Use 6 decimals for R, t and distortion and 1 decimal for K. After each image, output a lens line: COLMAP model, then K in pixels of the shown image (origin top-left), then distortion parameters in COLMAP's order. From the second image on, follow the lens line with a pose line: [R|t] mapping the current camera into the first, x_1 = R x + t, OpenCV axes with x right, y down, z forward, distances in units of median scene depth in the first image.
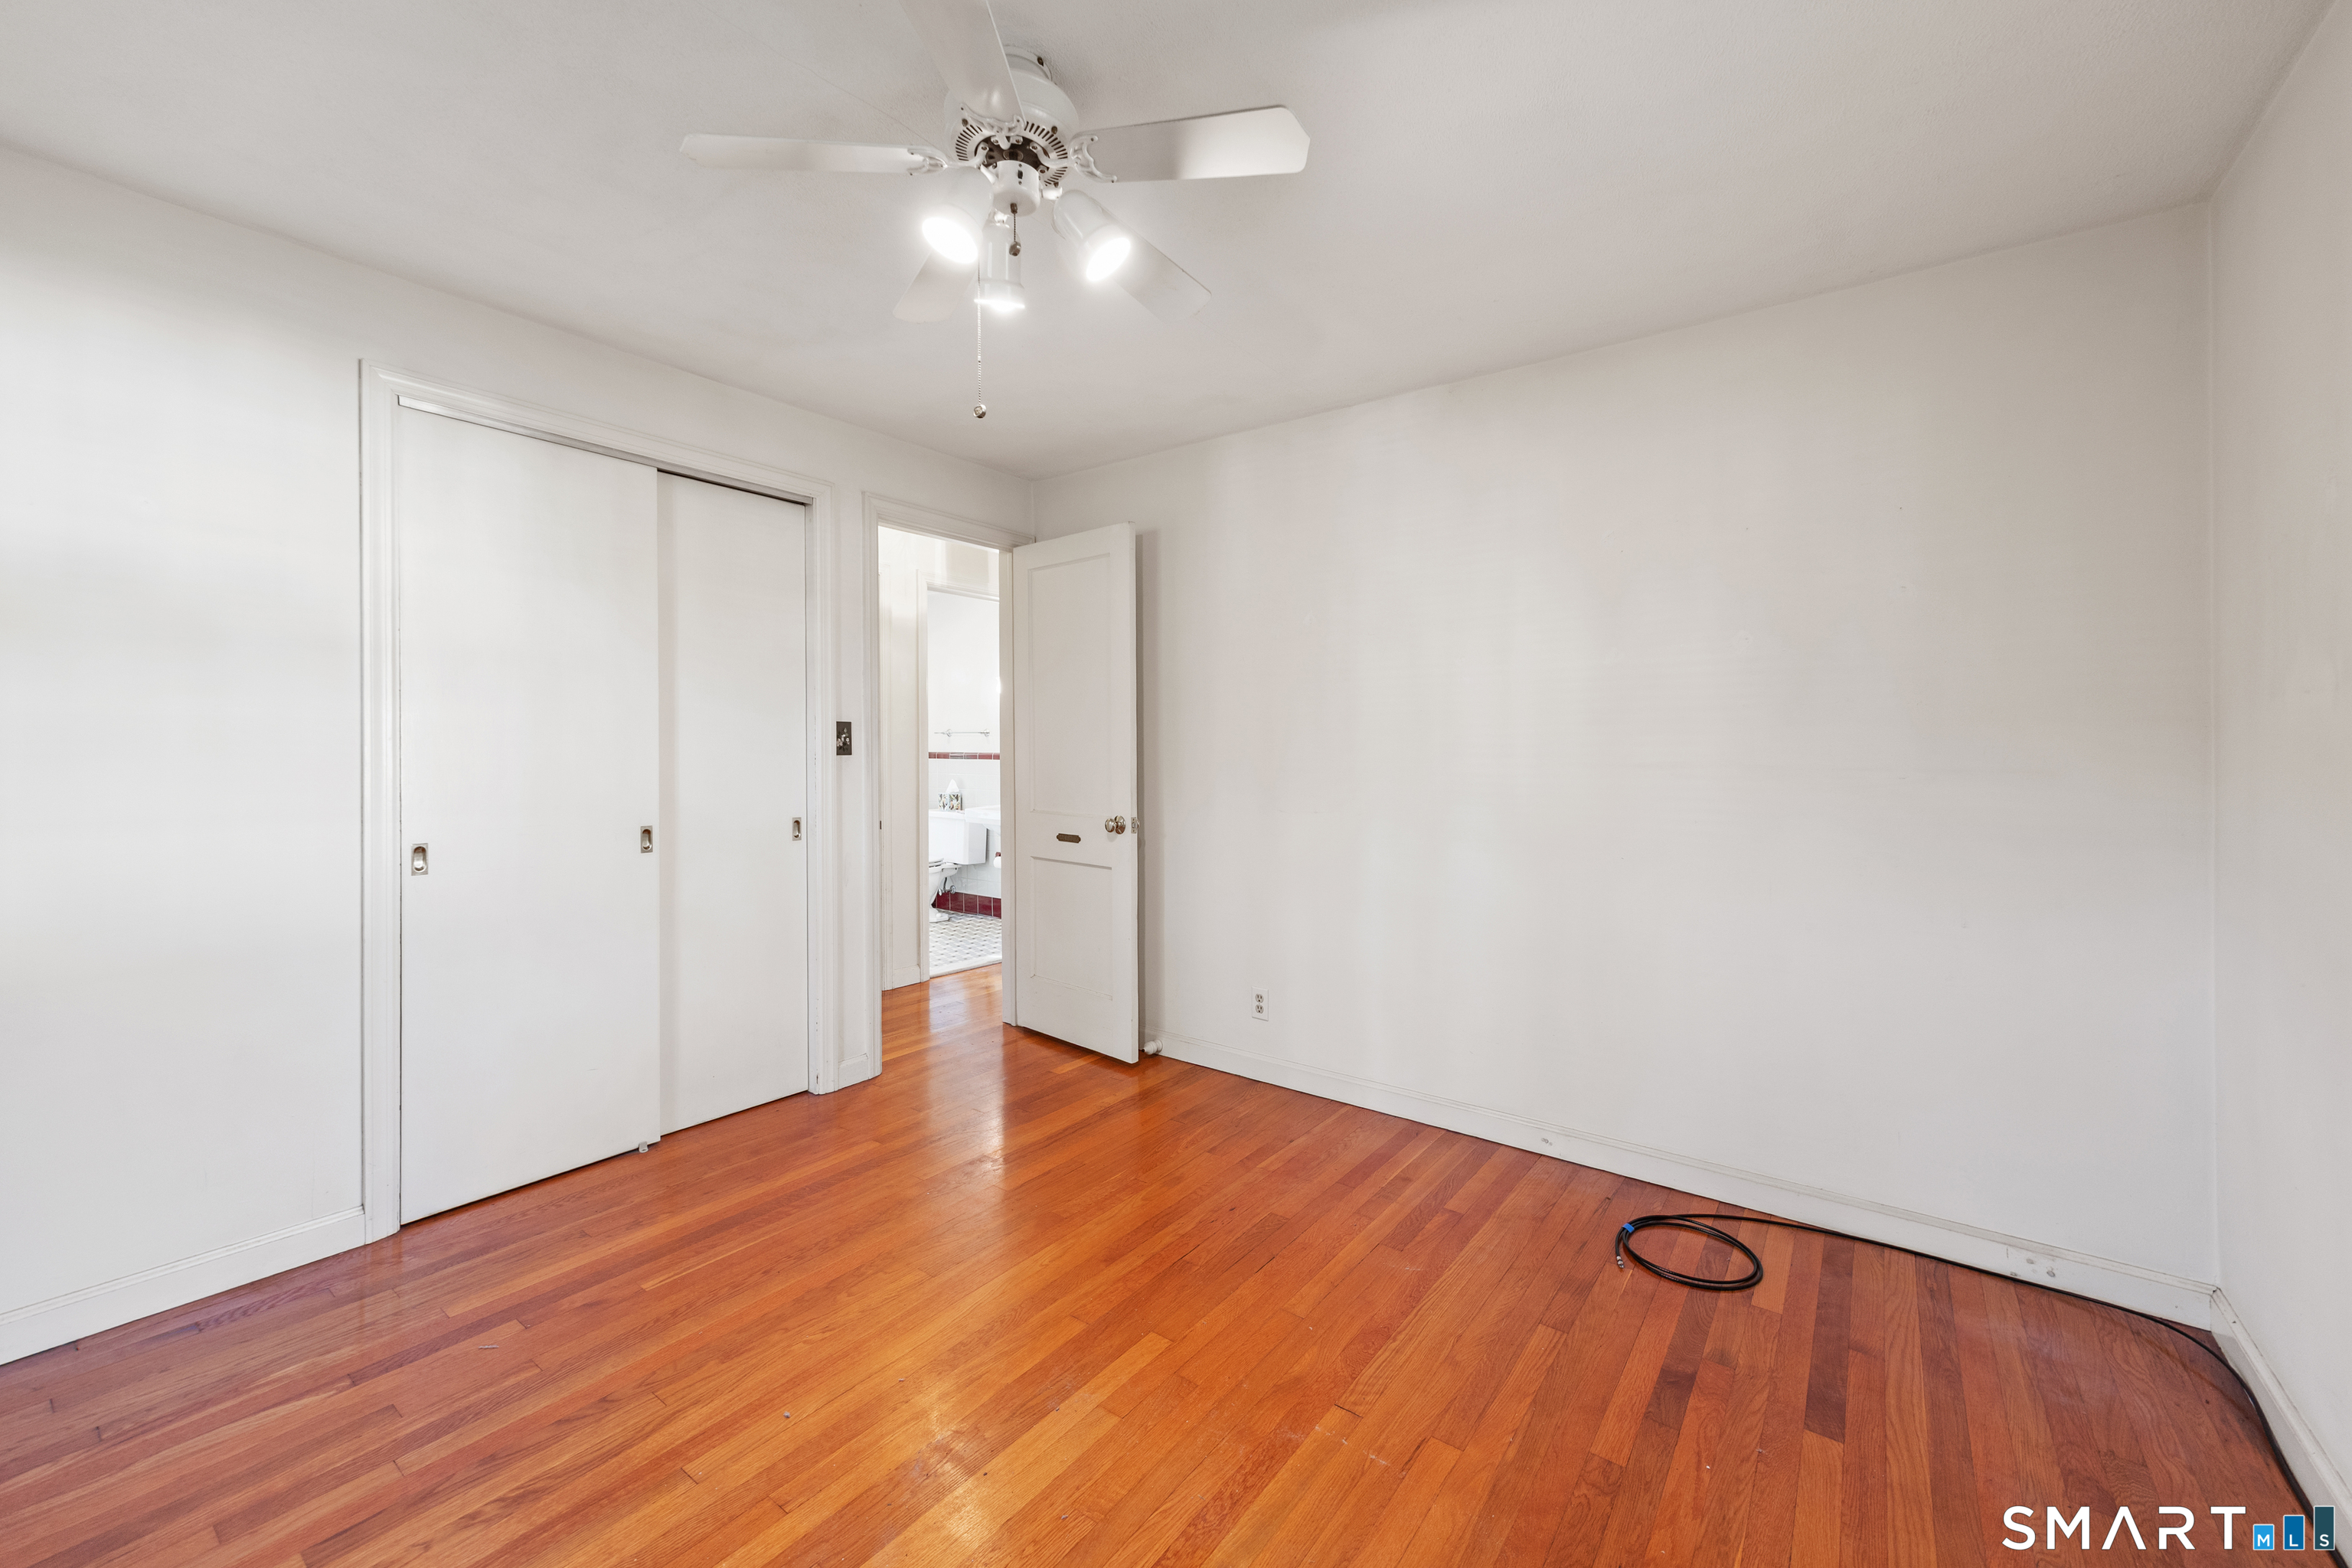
lens RADIAL K [[931.3, 0, 1169.1], [0, 931.3, 728.8], [0, 0, 1]] dist [0.001650, 0.000422]
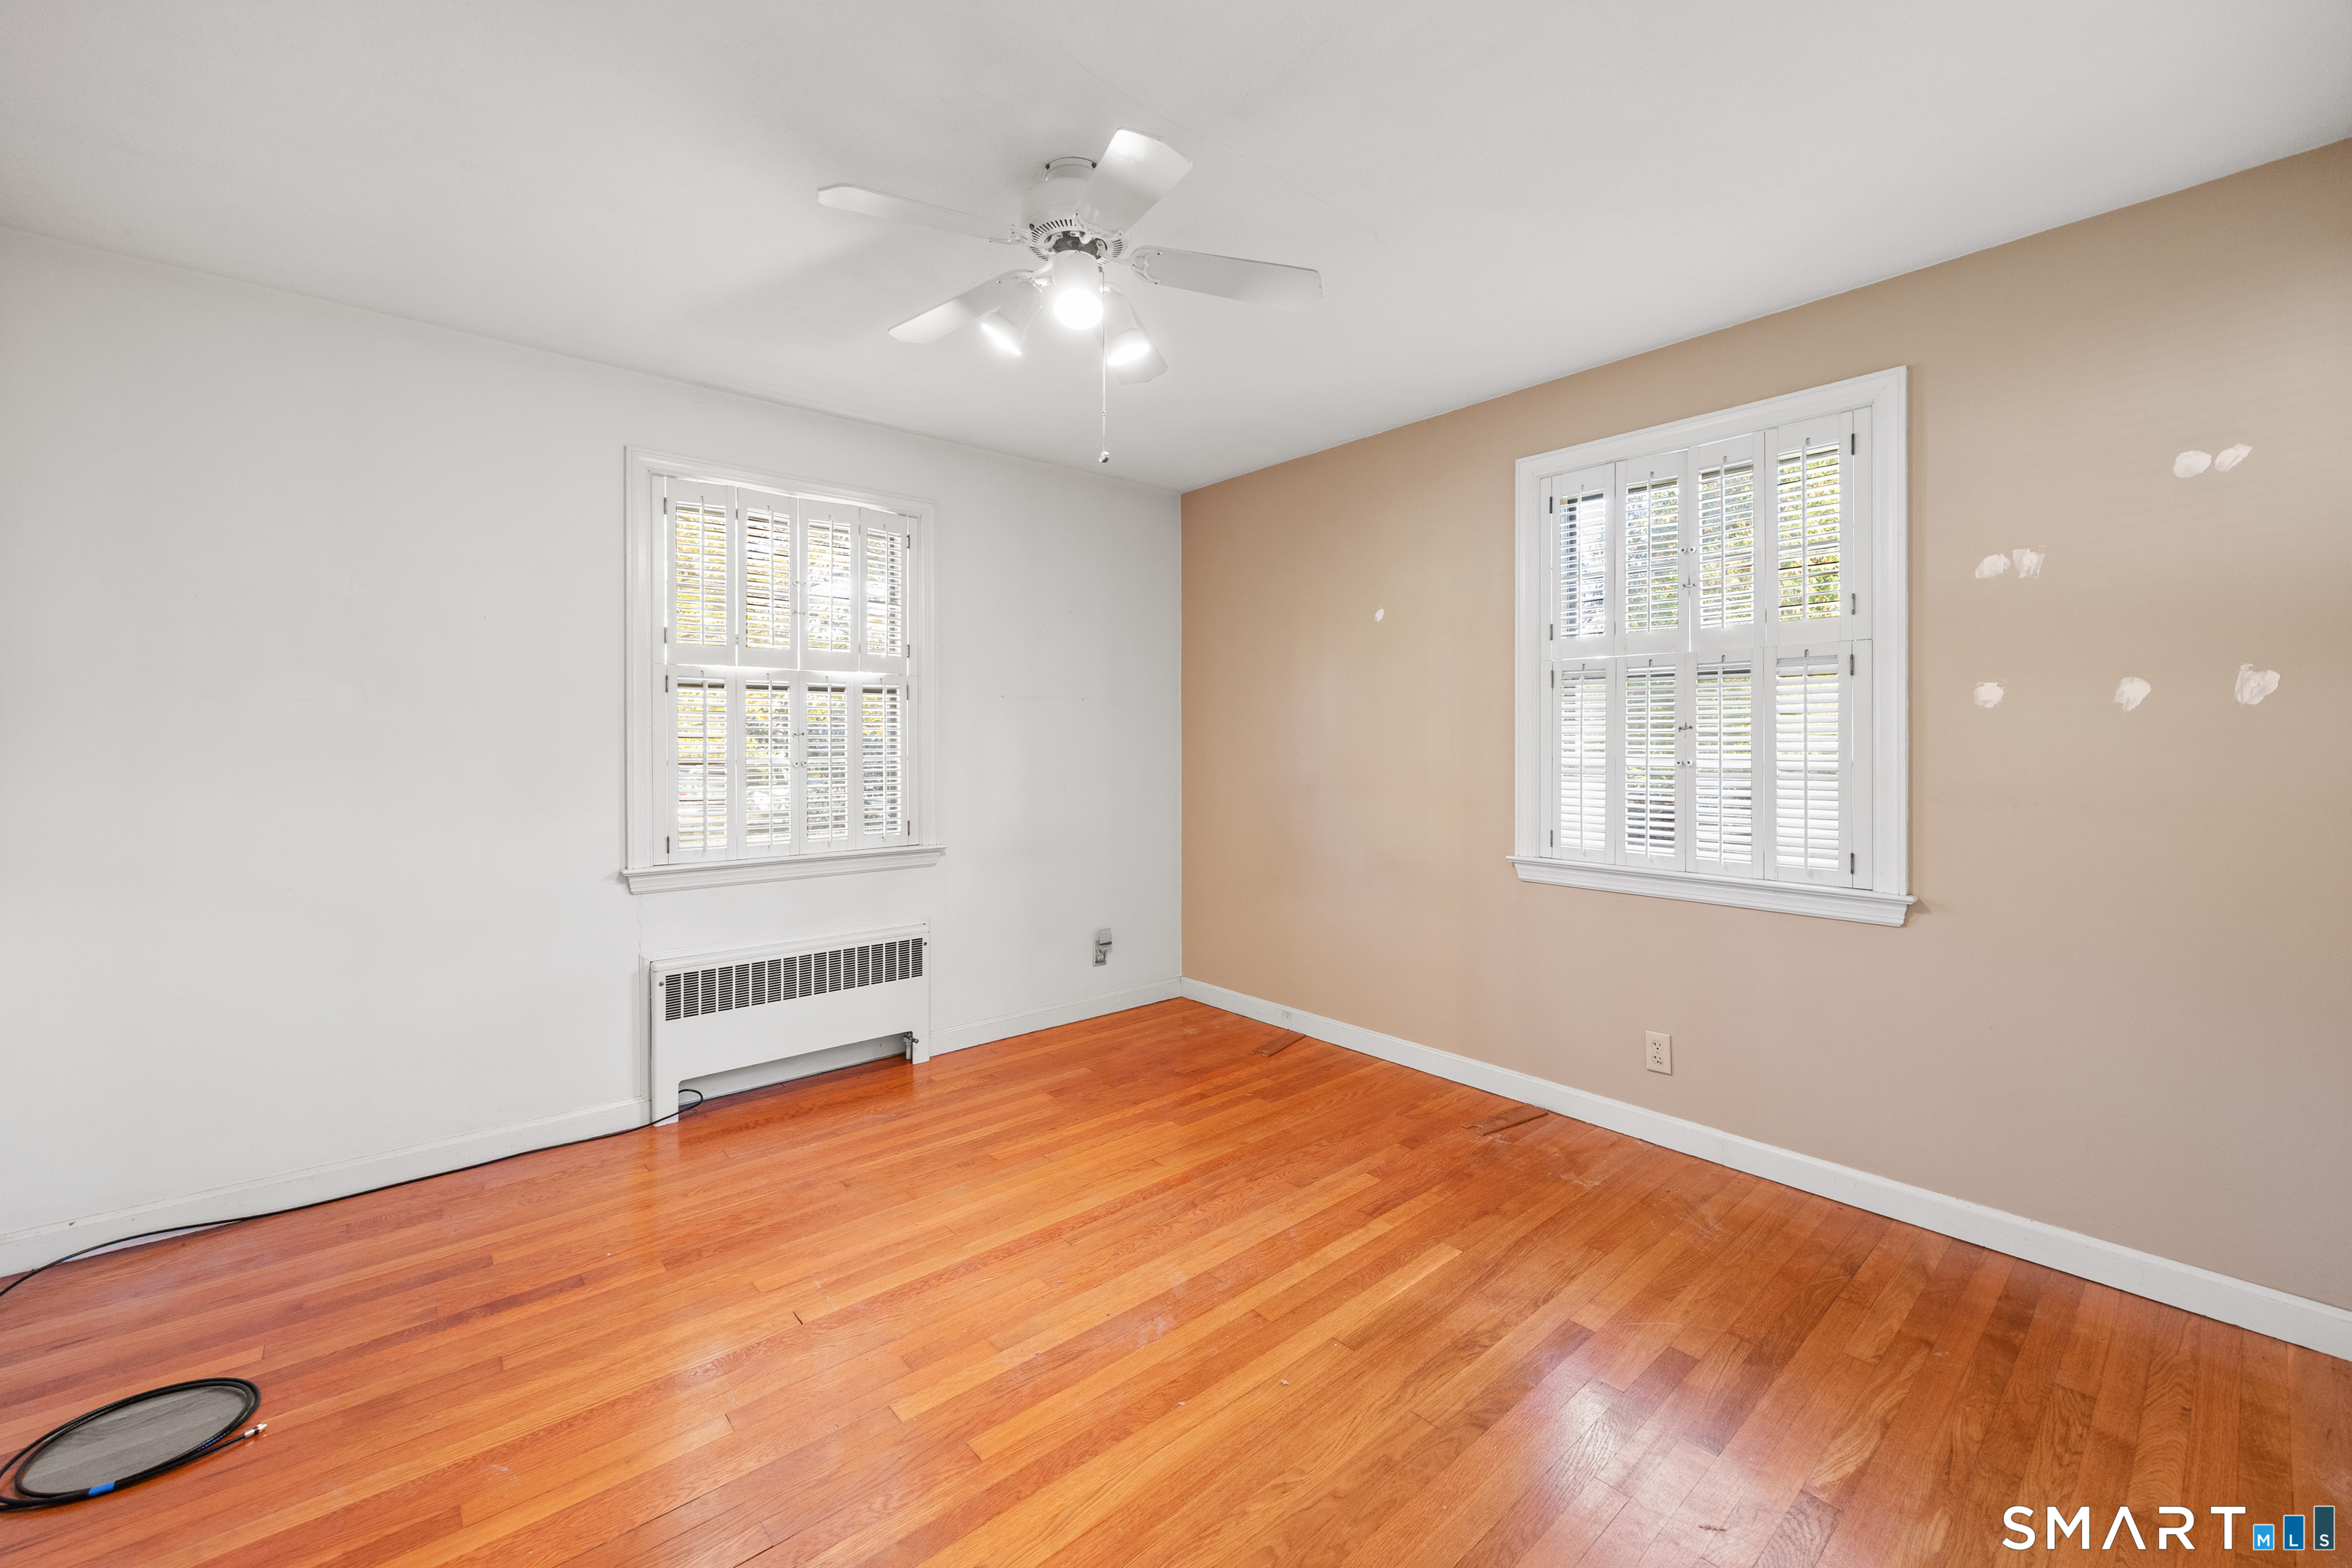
lens RADIAL K [[931.7, 0, 1182.0], [0, 931.7, 753.3], [0, 0, 1]] dist [-0.000426, -0.000066]
pose [[-0.980915, -0.008352, 0.194257, -0.404738], [-0.009078, 0.999955, -0.002844, 0.029477], [-0.194224, -0.004553, -0.980947, 1.680100]]
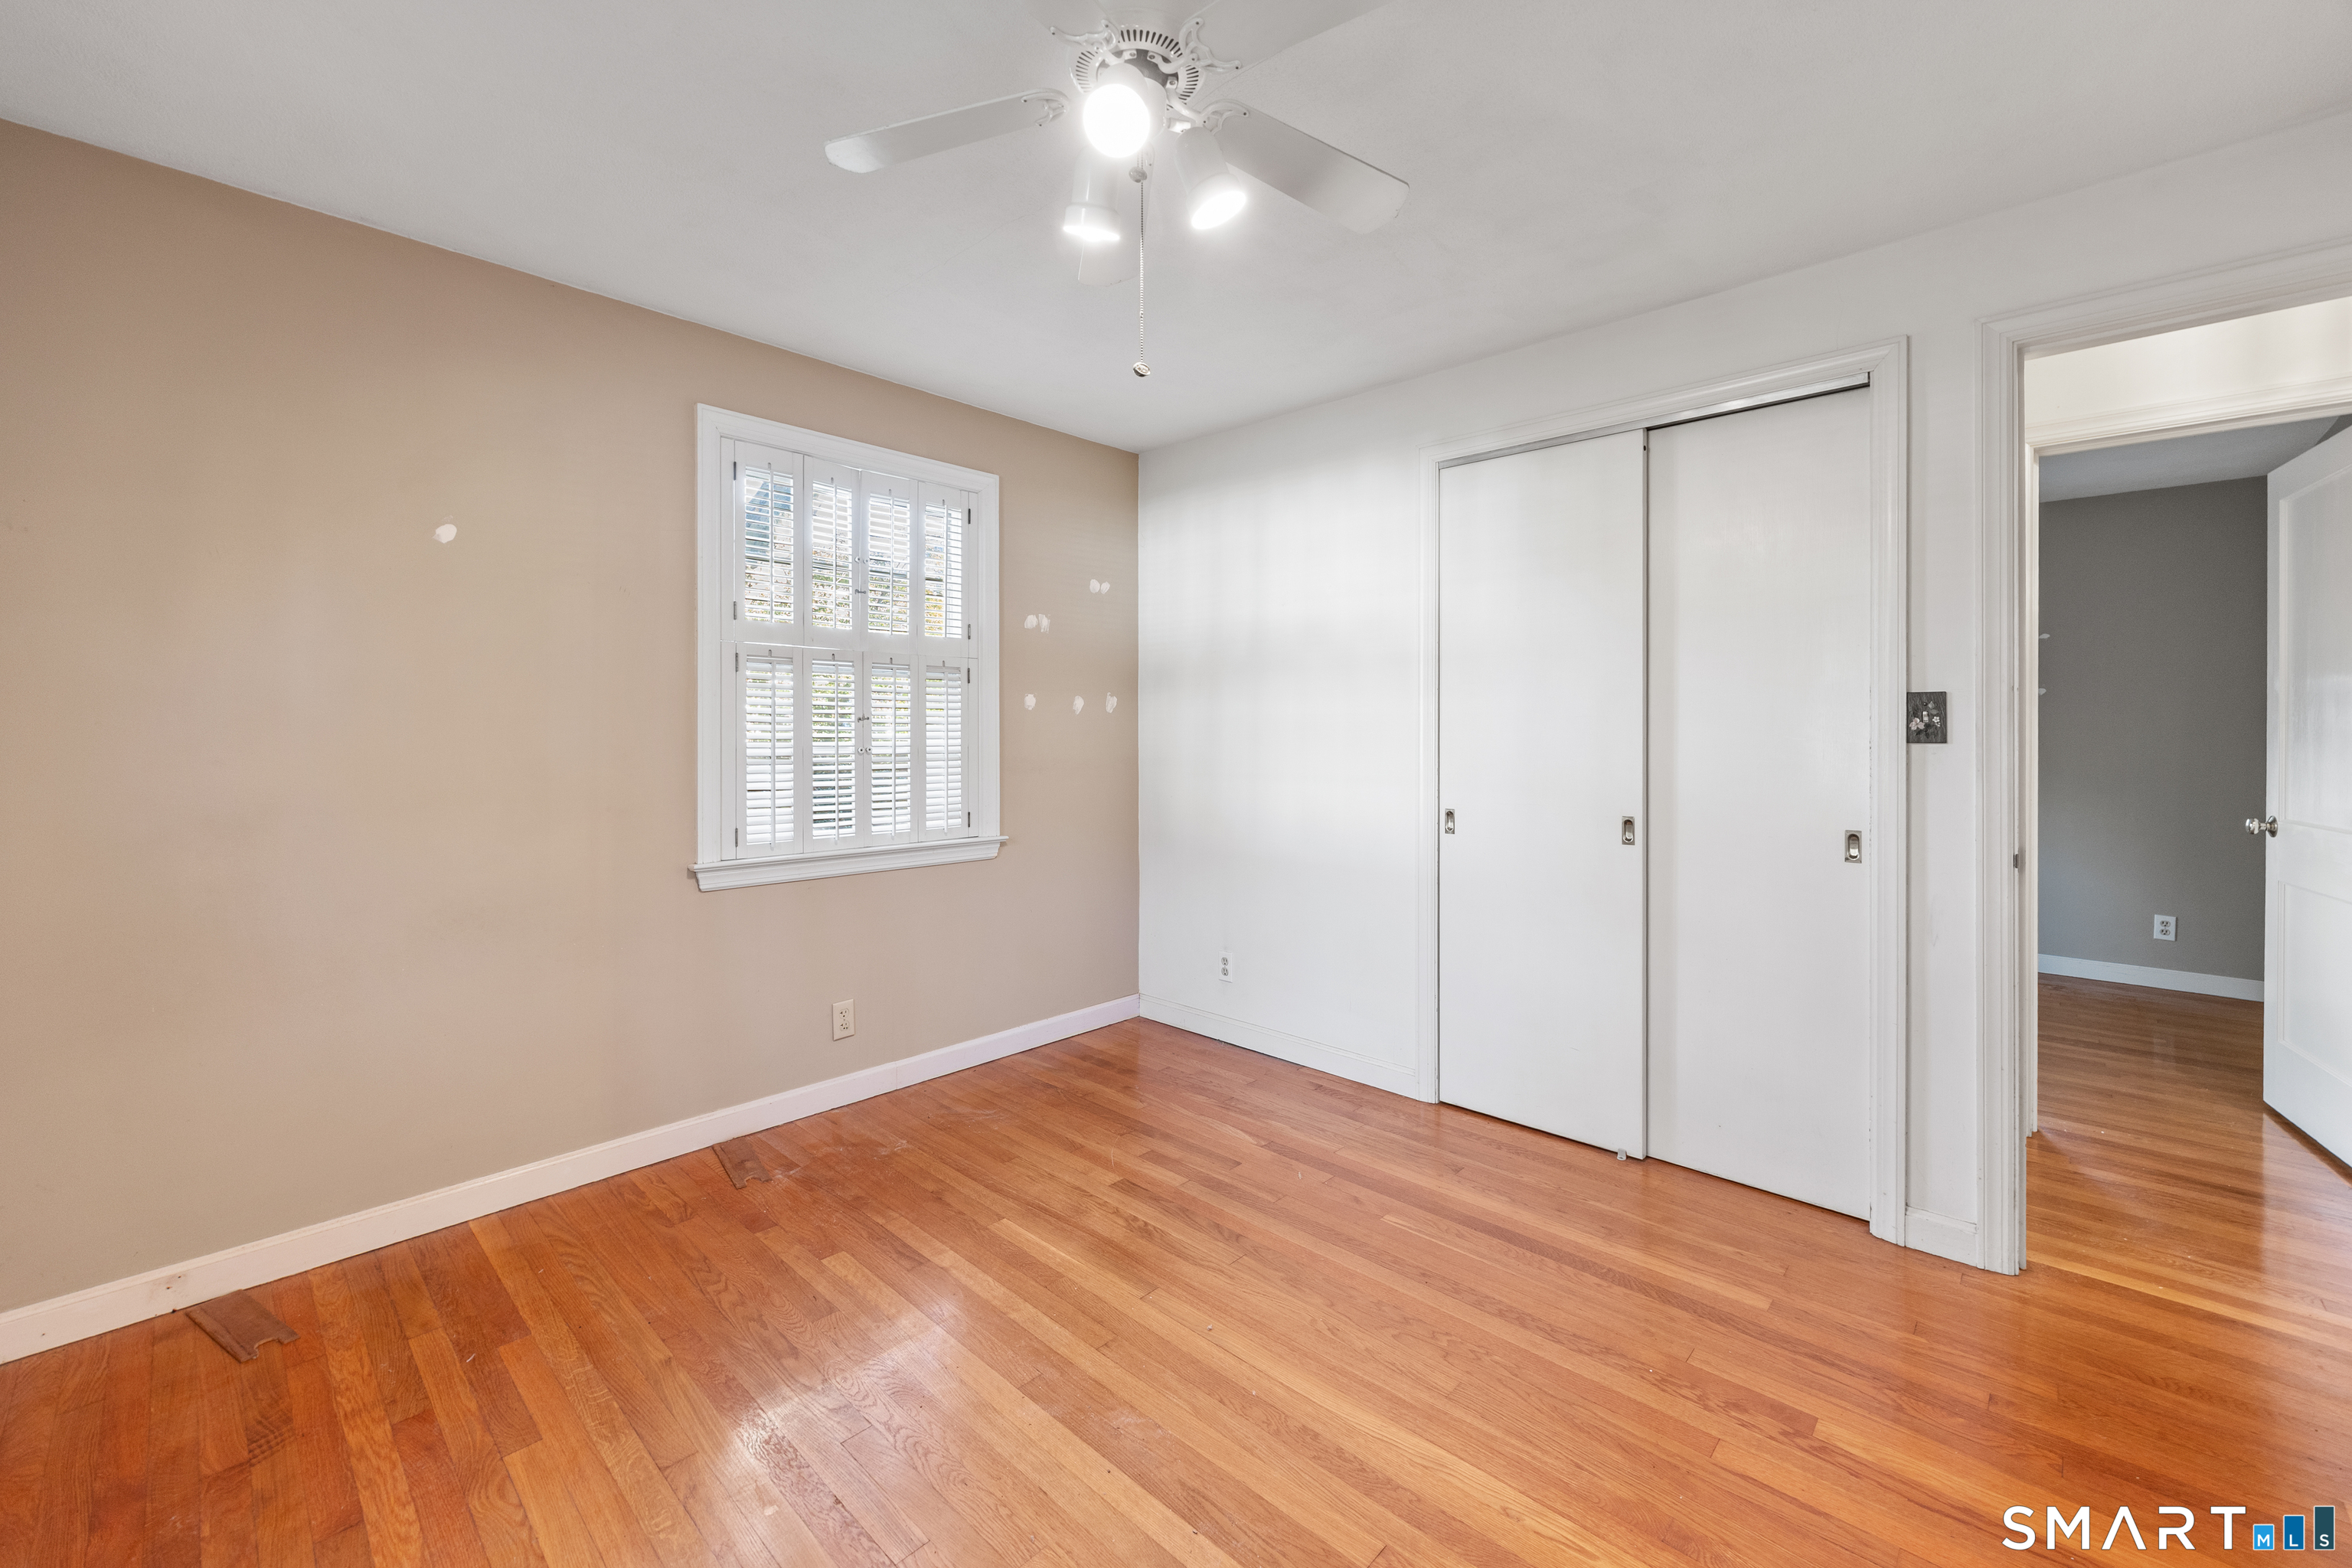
lens RADIAL K [[930.7, 0, 1183.4], [0, 930.7, 744.3], [0, 0, 1]] dist [-0.000242, 0.000278]
pose [[-0.104120, 0.006411, -0.994544, 0.573203], [0.018085, 0.999826, 0.004552, 0.025755], [0.994400, -0.017512, -0.104218, 0.899870]]
